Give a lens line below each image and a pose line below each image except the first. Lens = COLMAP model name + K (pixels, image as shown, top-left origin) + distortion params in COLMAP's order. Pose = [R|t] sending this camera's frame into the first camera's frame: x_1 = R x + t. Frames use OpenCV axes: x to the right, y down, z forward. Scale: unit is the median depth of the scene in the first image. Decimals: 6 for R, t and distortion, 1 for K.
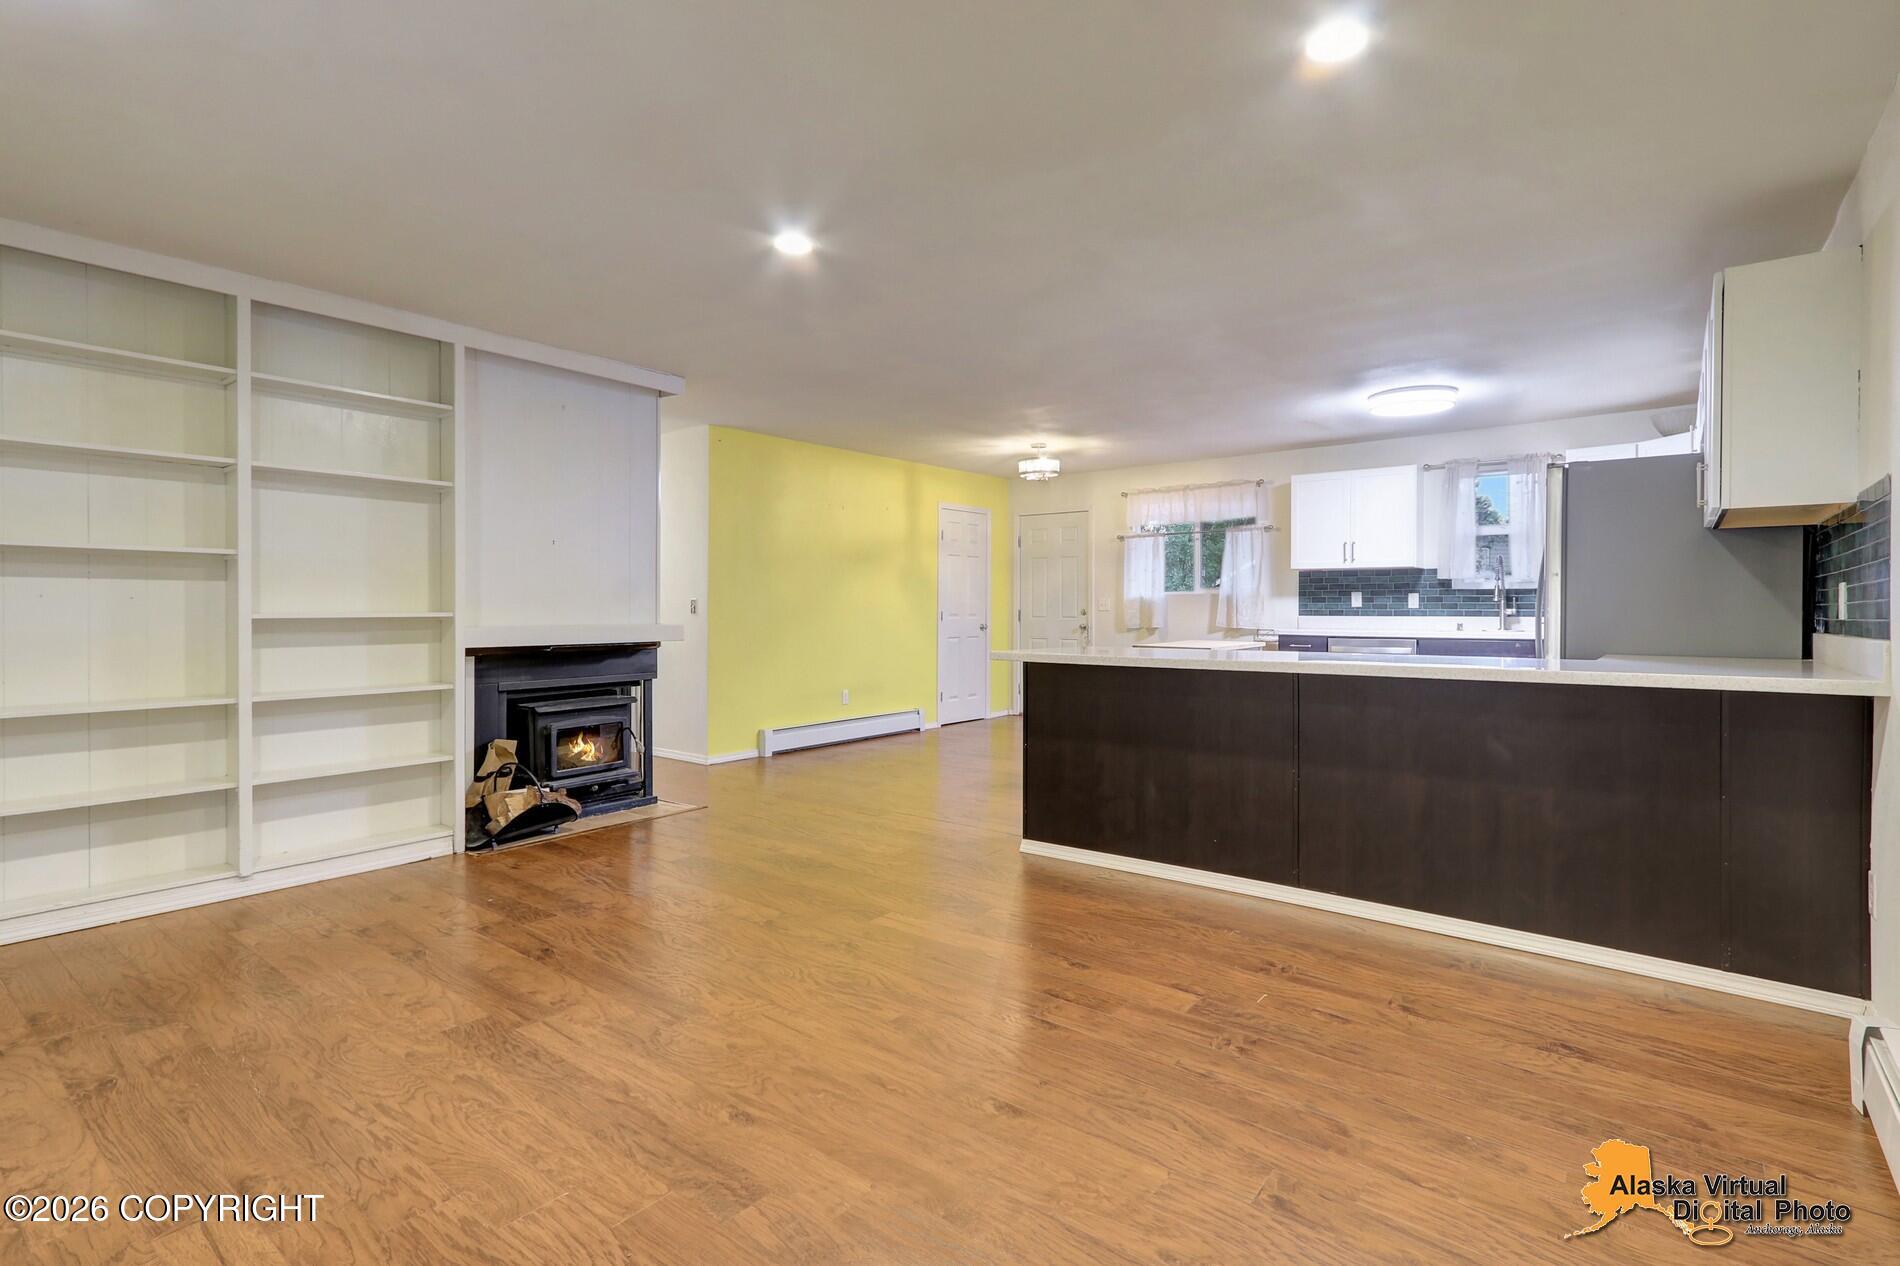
lens RADIAL K [[907.6, 0, 918.7], [0, 907.6, 620.1], [0, 0, 1]] dist [-0.018249, 0.006342]
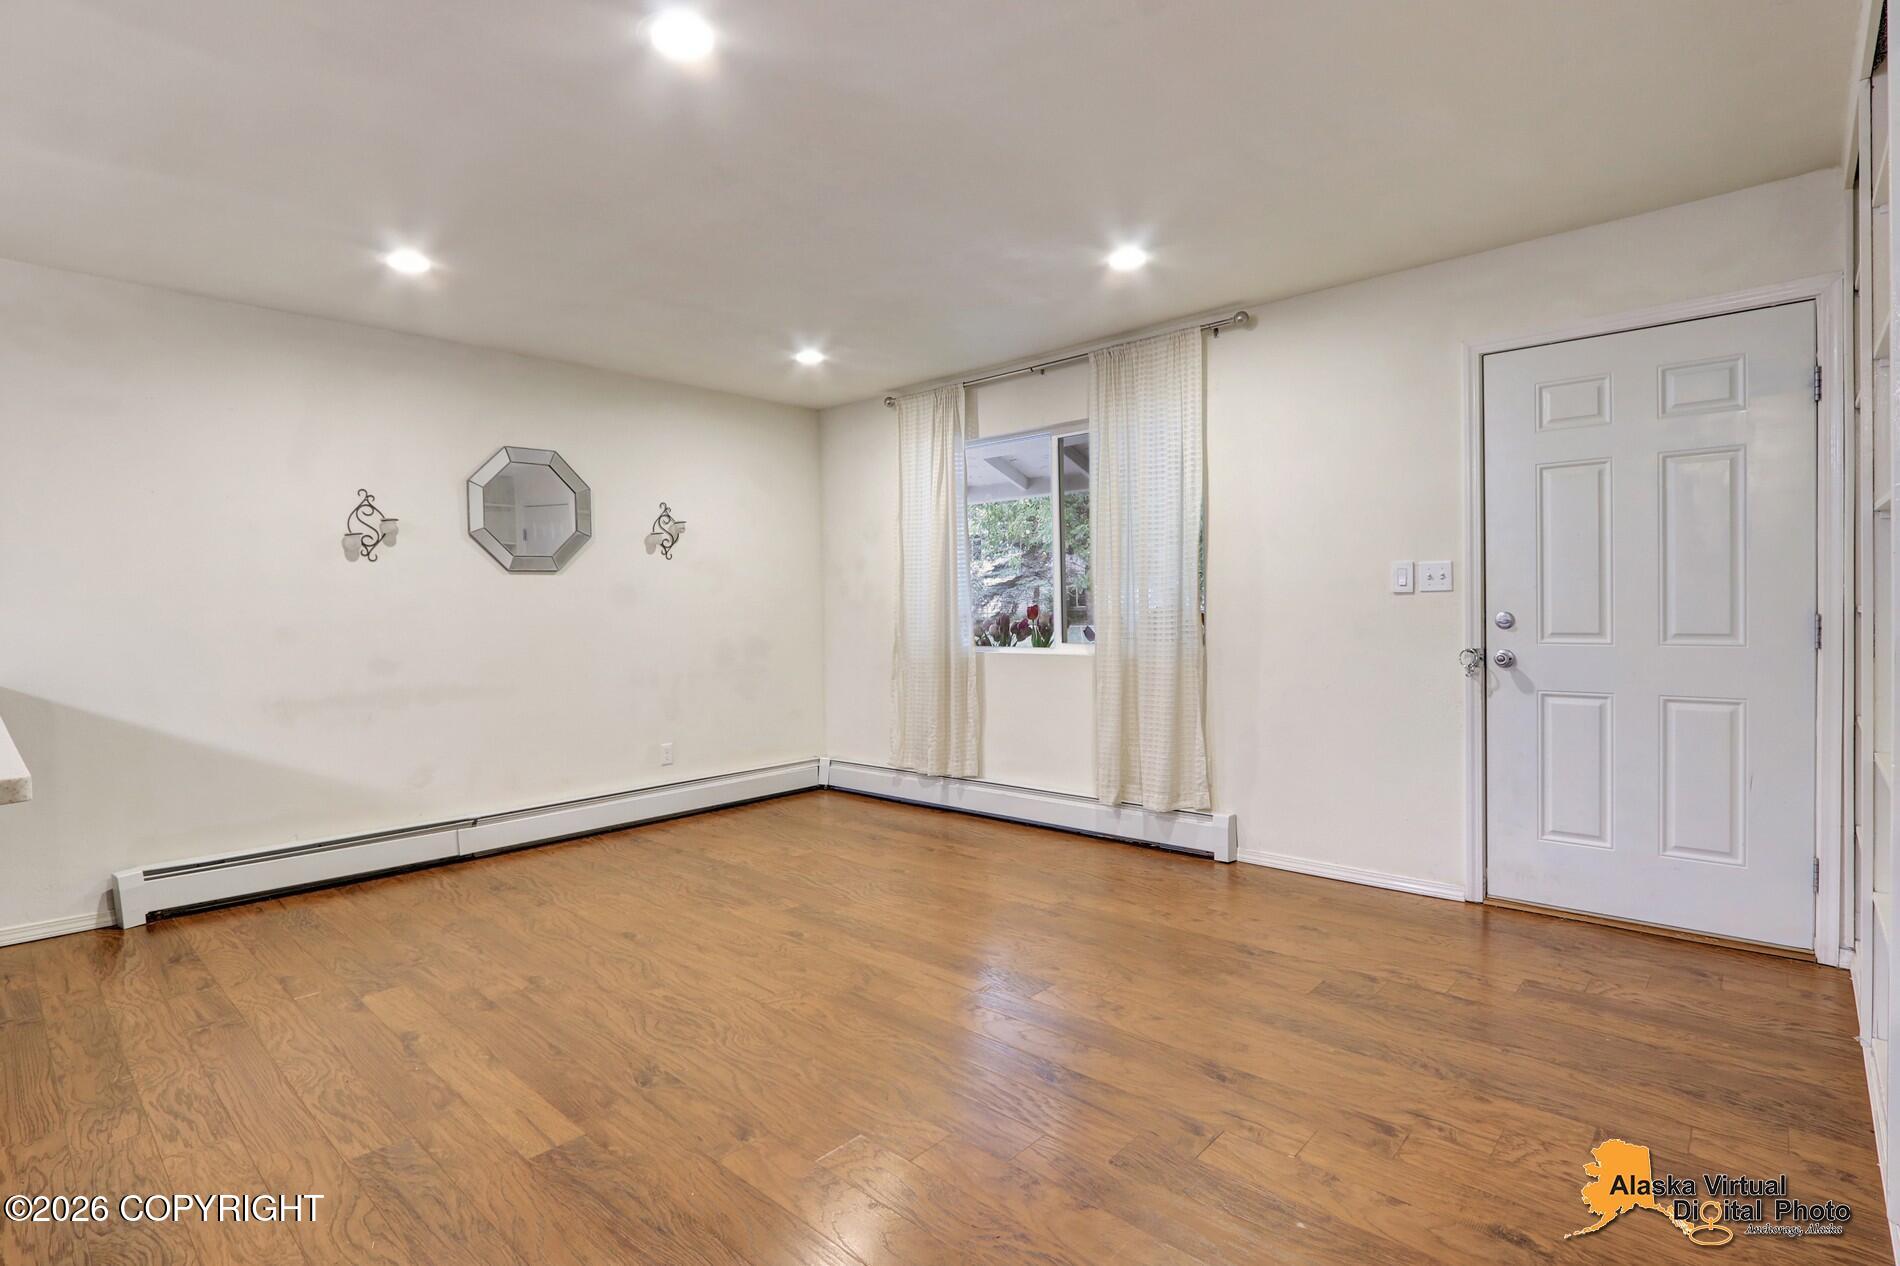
lens RADIAL K [[907.6, 0, 949.1], [0, 907.6, 639.8], [0, 0, 1]] dist [-0.018249, 0.006342]
pose [[-0.999238, 0.013176, 0.036745, -0.212076], [0.015487, 0.997873, 0.063329, -0.026507], [-0.035832, 0.063849, -0.997316, 1.014902]]
